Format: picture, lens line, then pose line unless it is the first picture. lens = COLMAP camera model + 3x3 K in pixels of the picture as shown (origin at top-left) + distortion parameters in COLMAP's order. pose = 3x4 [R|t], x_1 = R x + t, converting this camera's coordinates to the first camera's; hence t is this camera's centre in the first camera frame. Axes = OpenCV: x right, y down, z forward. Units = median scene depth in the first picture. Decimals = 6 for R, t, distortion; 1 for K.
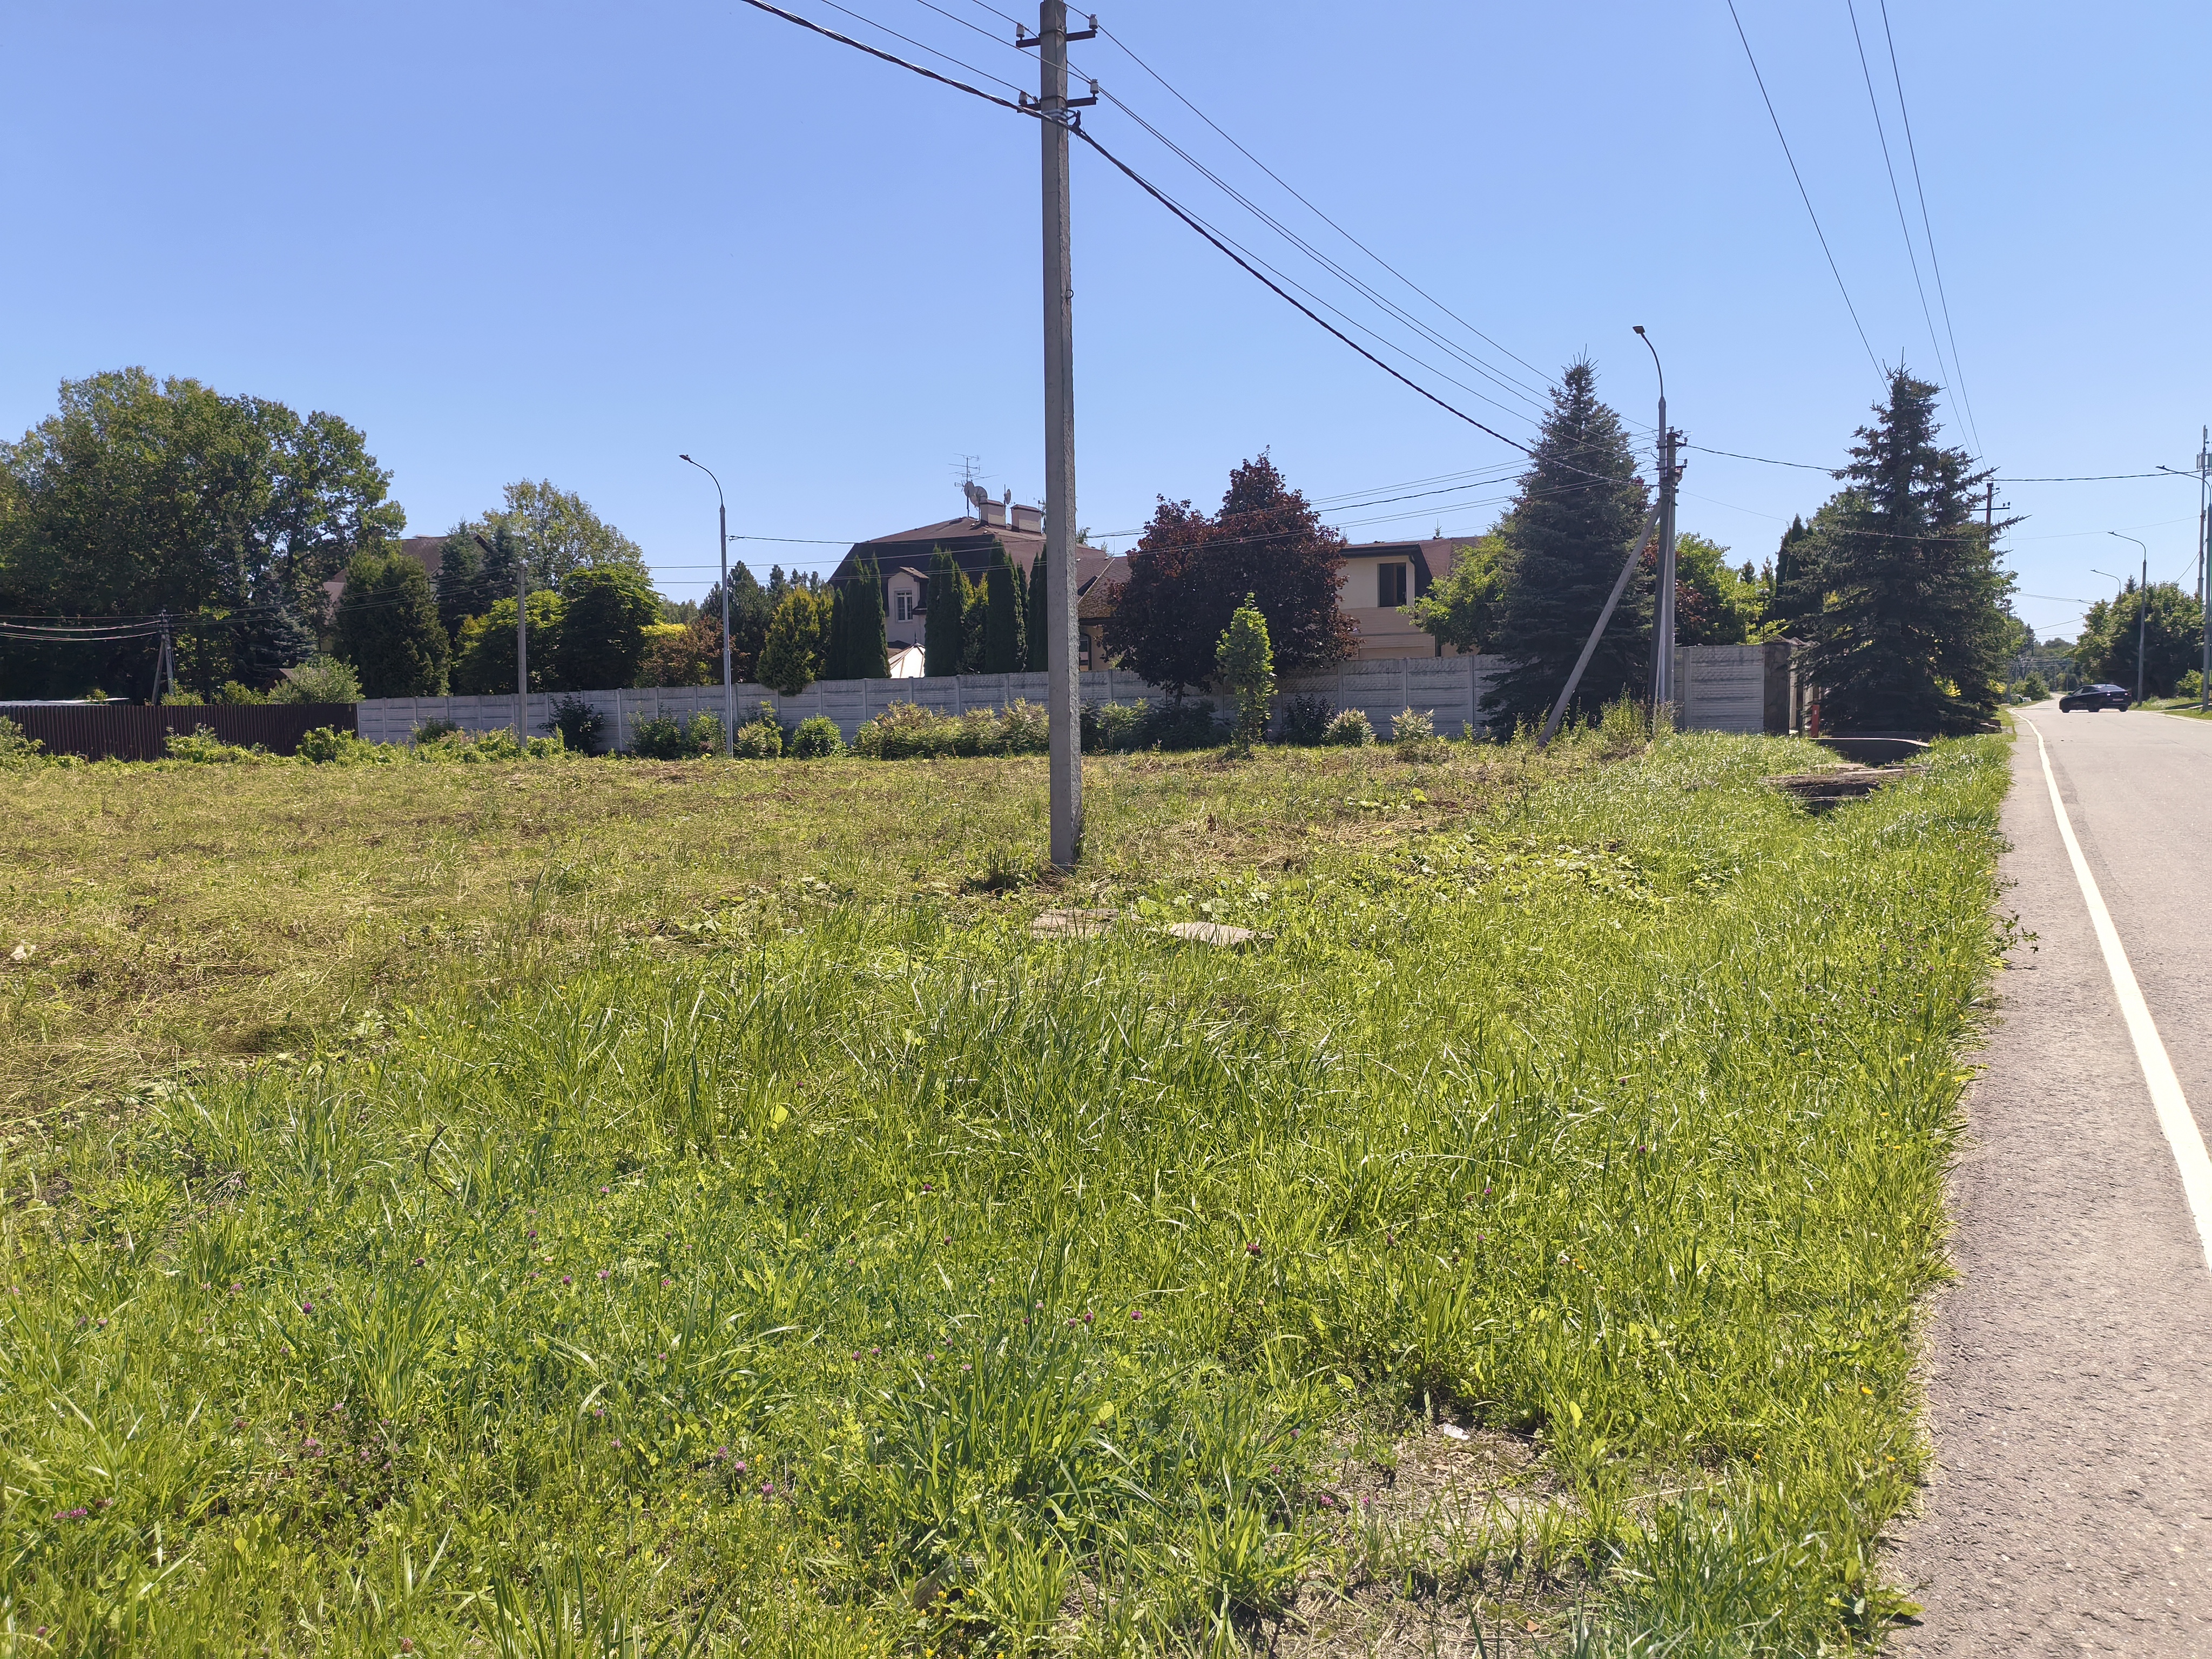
lens RADIAL K [[1702.8, 0, 1116.5], [0, 1702.8, 833.4], [0, 0, 1]] dist [0.019109, 0.026470]
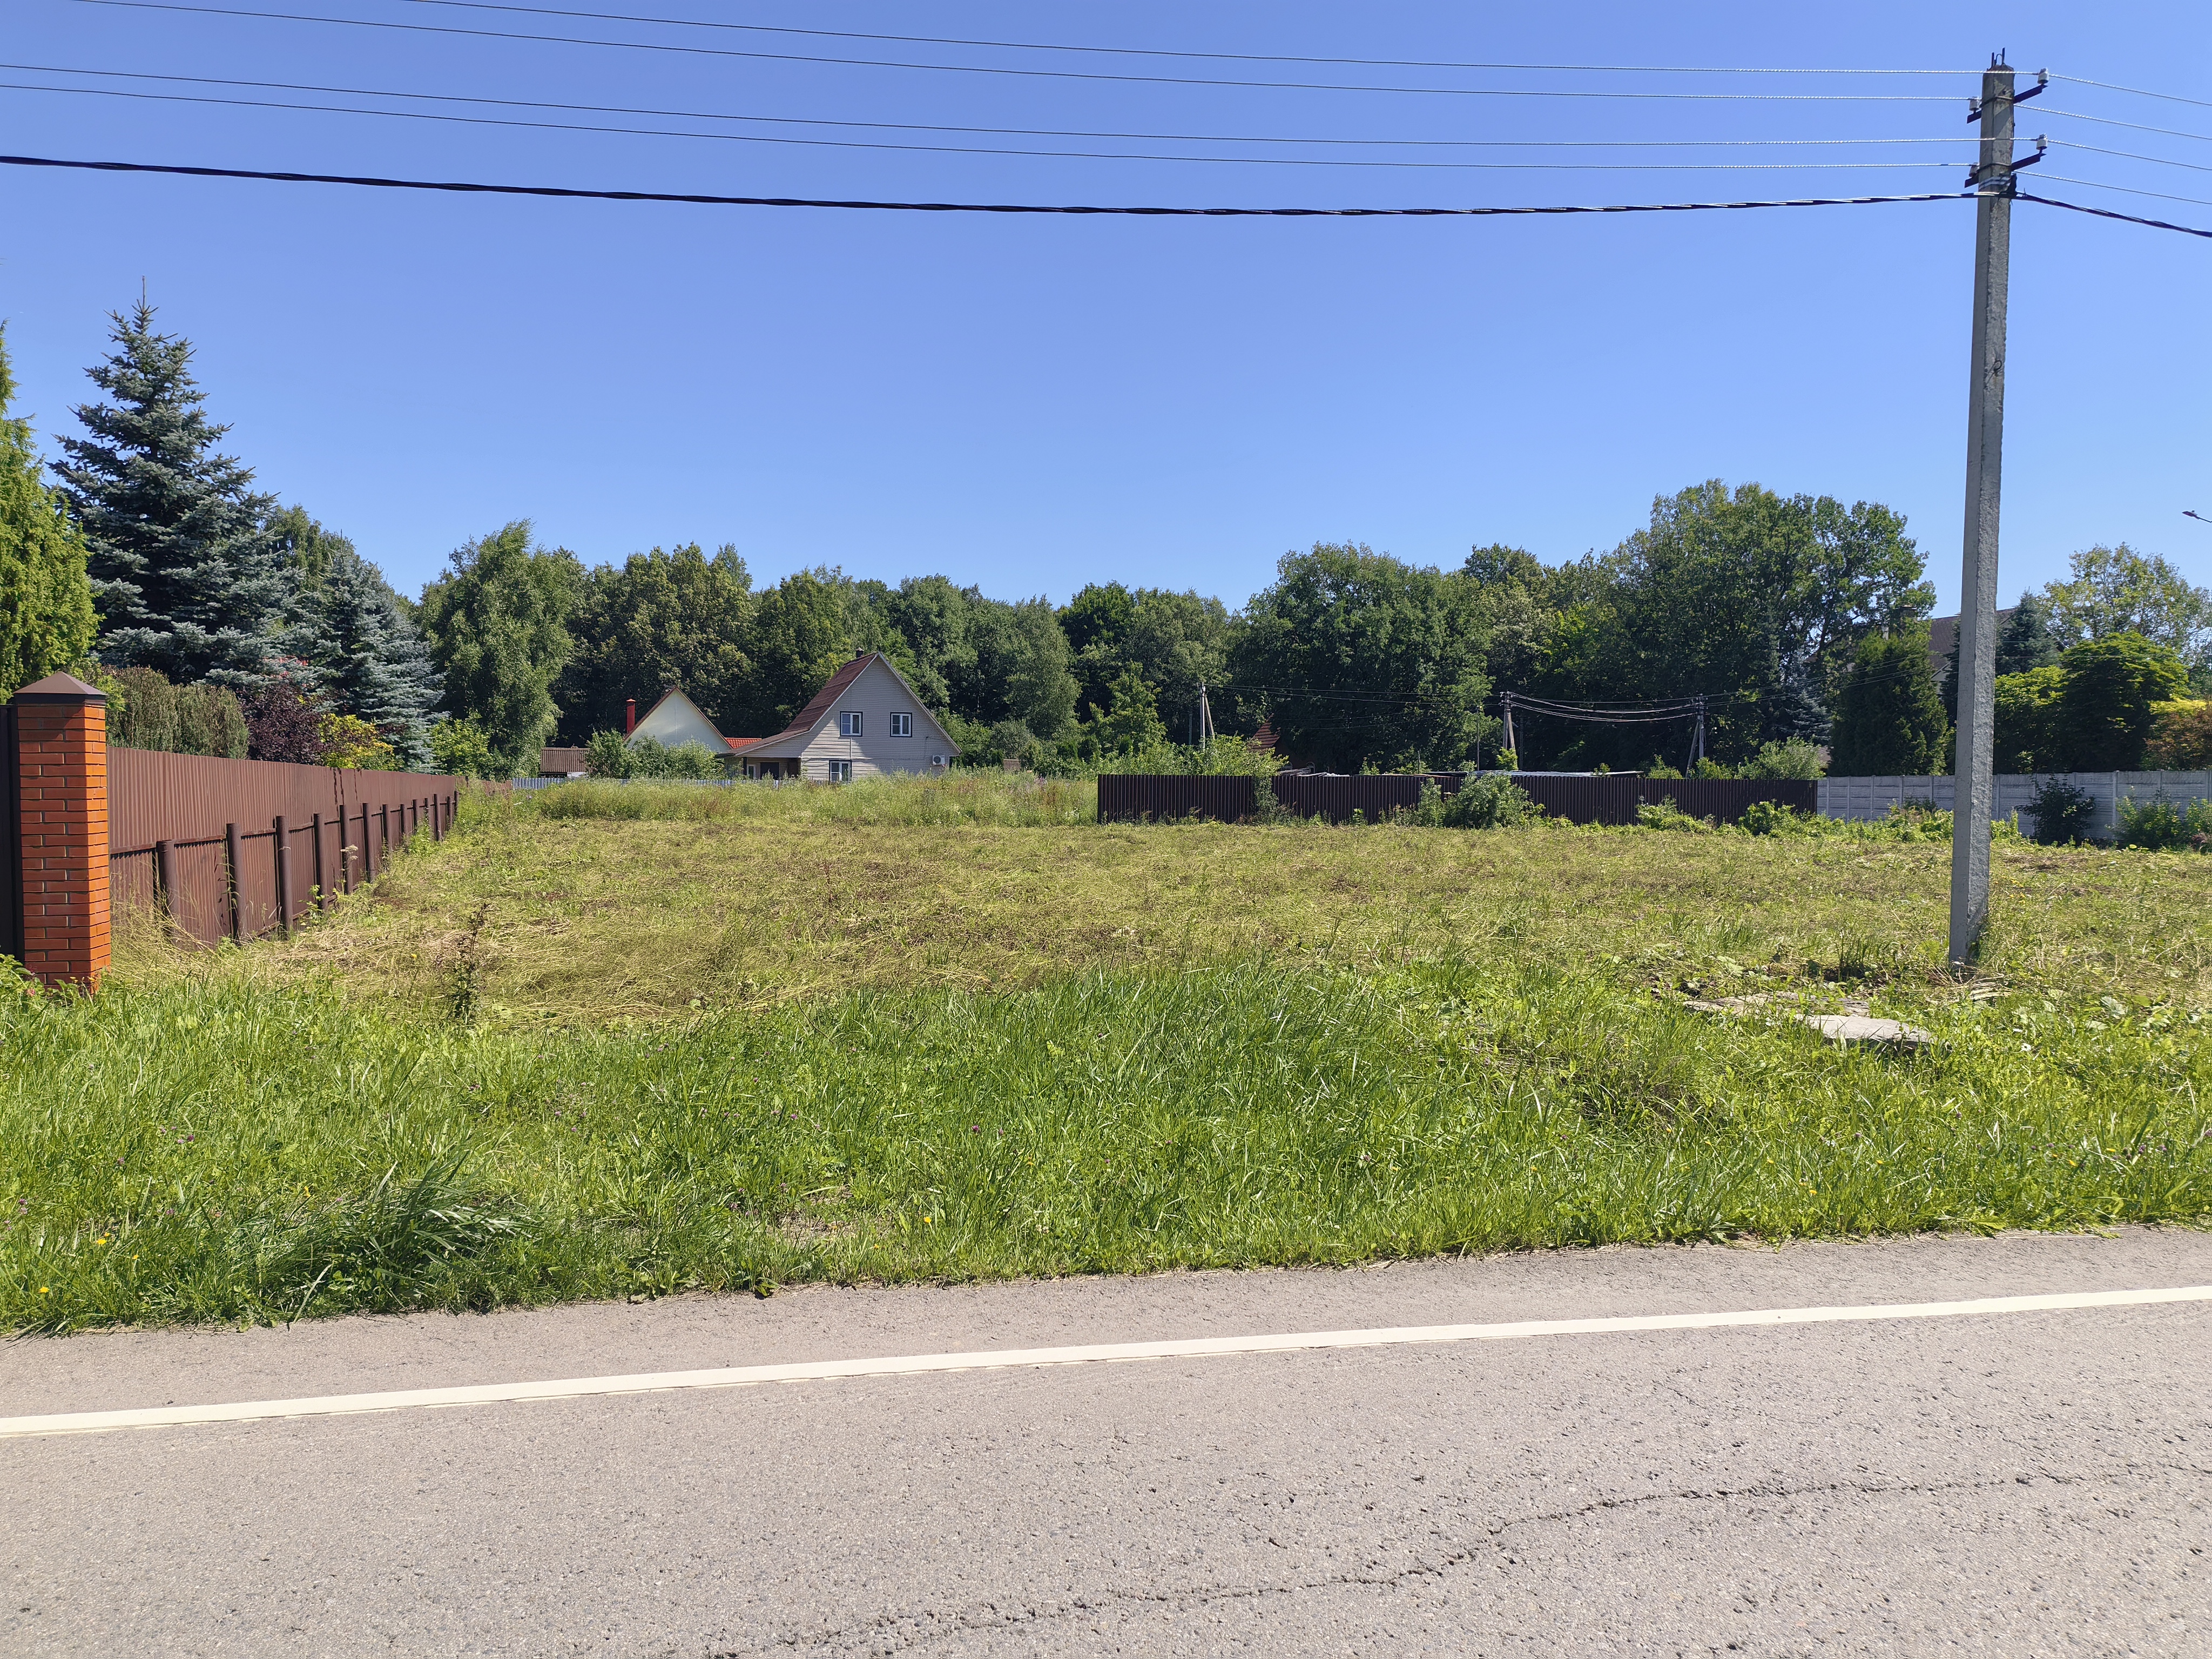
lens RADIAL K [[1702.8, 0, 1111.6], [0, 1702.8, 847.6], [0, 0, 1]] dist [0.019109, 0.026470]
pose [[0.634101, 0.057050, -0.771143, 0.338995], [-0.085339, 0.996346, 0.003538, -0.007601], [0.768527, 0.063566, 0.636652, 0.020741]]
